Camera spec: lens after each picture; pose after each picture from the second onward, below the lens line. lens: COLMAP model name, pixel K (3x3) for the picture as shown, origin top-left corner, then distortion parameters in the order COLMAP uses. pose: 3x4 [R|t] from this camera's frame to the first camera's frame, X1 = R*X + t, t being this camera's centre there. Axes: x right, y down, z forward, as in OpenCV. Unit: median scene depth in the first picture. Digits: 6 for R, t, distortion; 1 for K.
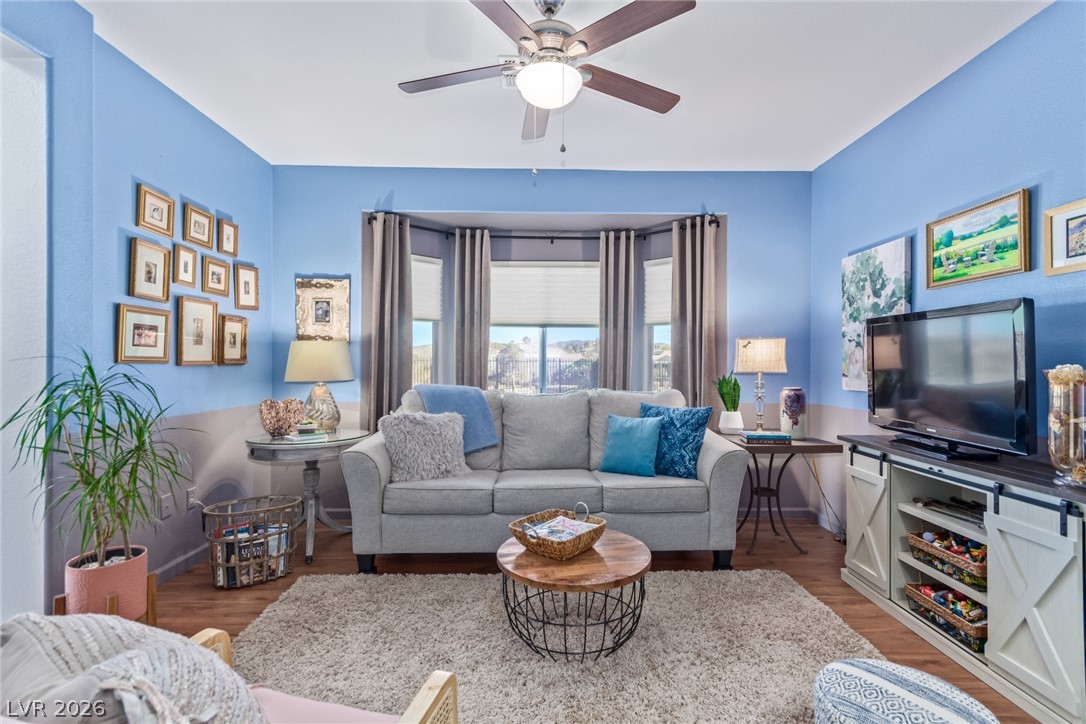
lens RADIAL K [[504.8, 0, 541.2], [0, 504.8, 363.0], [0, 0, 1]] dist [0.008097, 0.000266]
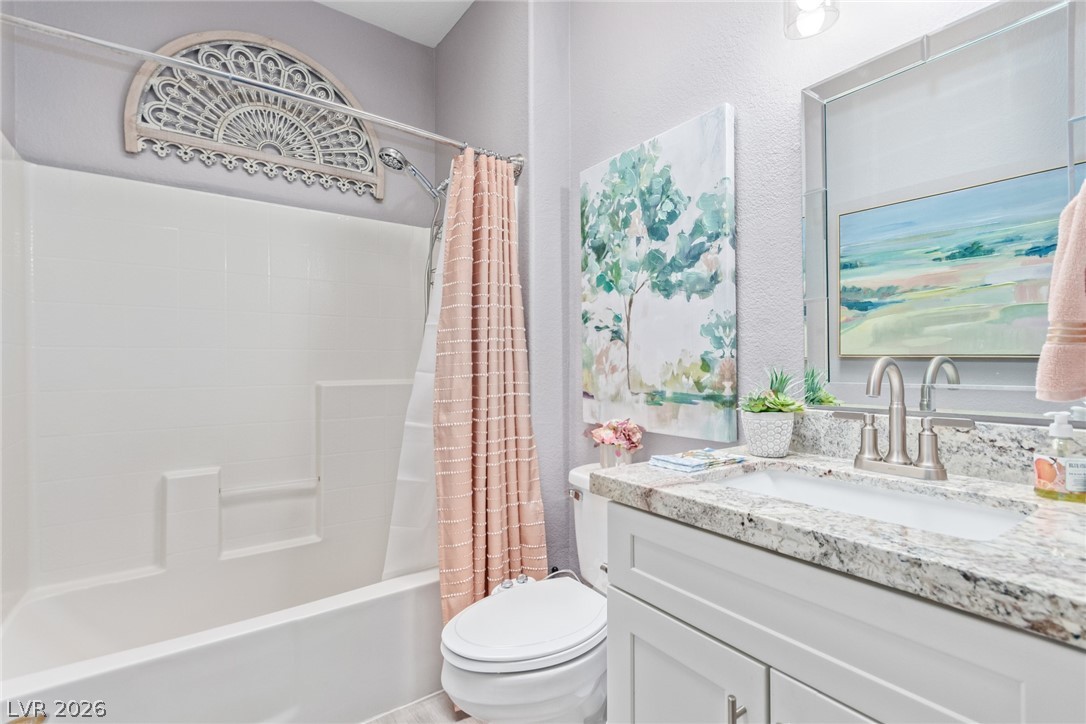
lens RADIAL K [[504.8, 0, 542.7], [0, 504.8, 359.7], [0, 0, 1]] dist [0.008097, 0.000266]
pose [[0.813589, -0.007514, 0.581391, 0.271509], [0.005984, 0.999972, 0.004551, -0.015484], [-0.581409, -0.000224, 0.813611, 0.629804]]
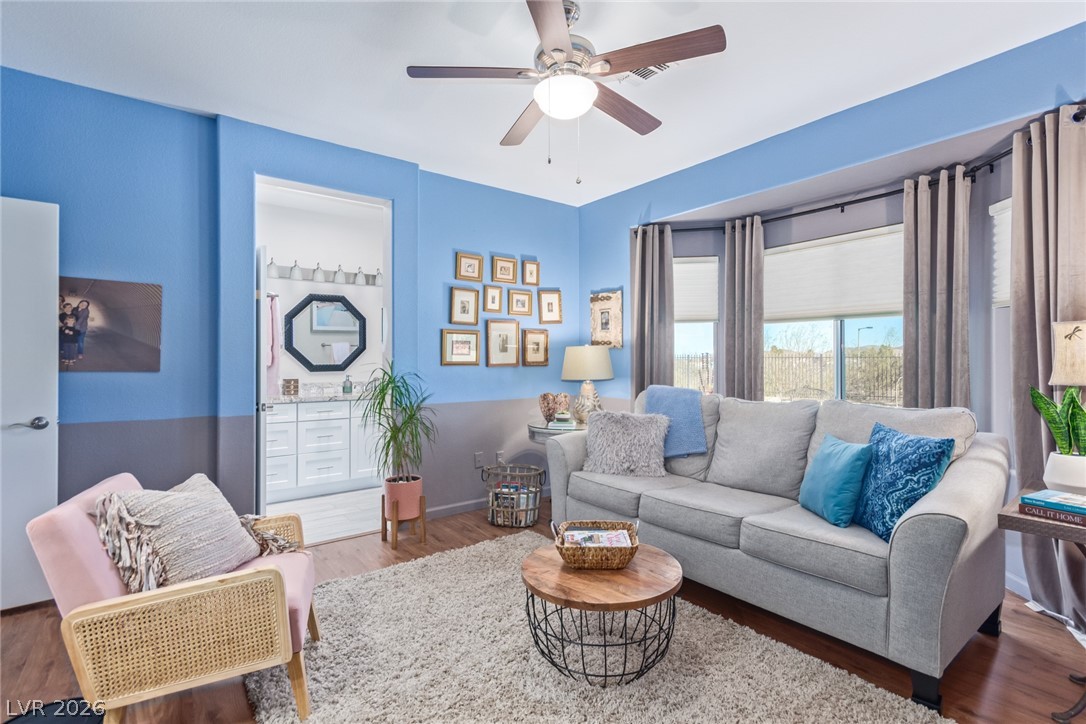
lens RADIAL K [[504.8, 0, 550.2], [0, 504.8, 353.3], [0, 0, 1]] dist [0.008097, 0.000266]
pose [[0.603513, -0.014857, -0.797215, 0.513305], [0.004116, 0.999871, -0.015518, -0.009119], [0.797343, 0.006084, 0.603496, 0.227864]]
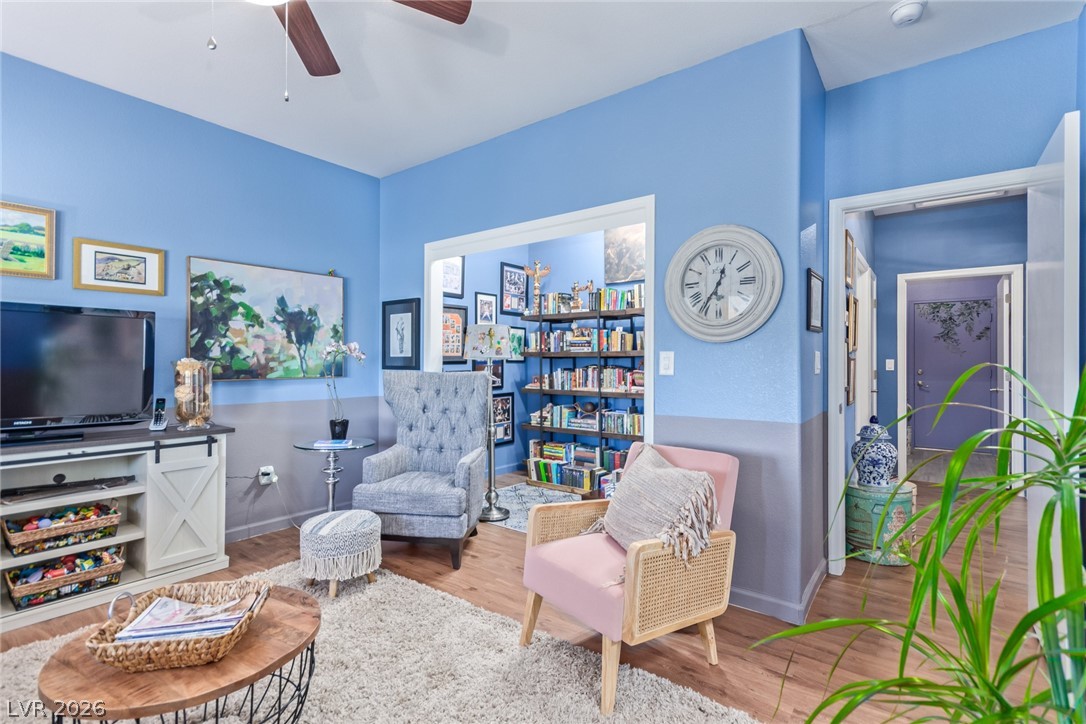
lens RADIAL K [[504.8, 0, 552.4], [0, 504.8, 359.9], [0, 0, 1]] dist [0.008097, 0.000266]
pose [[-0.796632, -0.007307, 0.604421, -0.473422], [-0.009173, 0.999958, -0.000001, -0.001103], [-0.604396, -0.005545, -0.796665, 0.826698]]
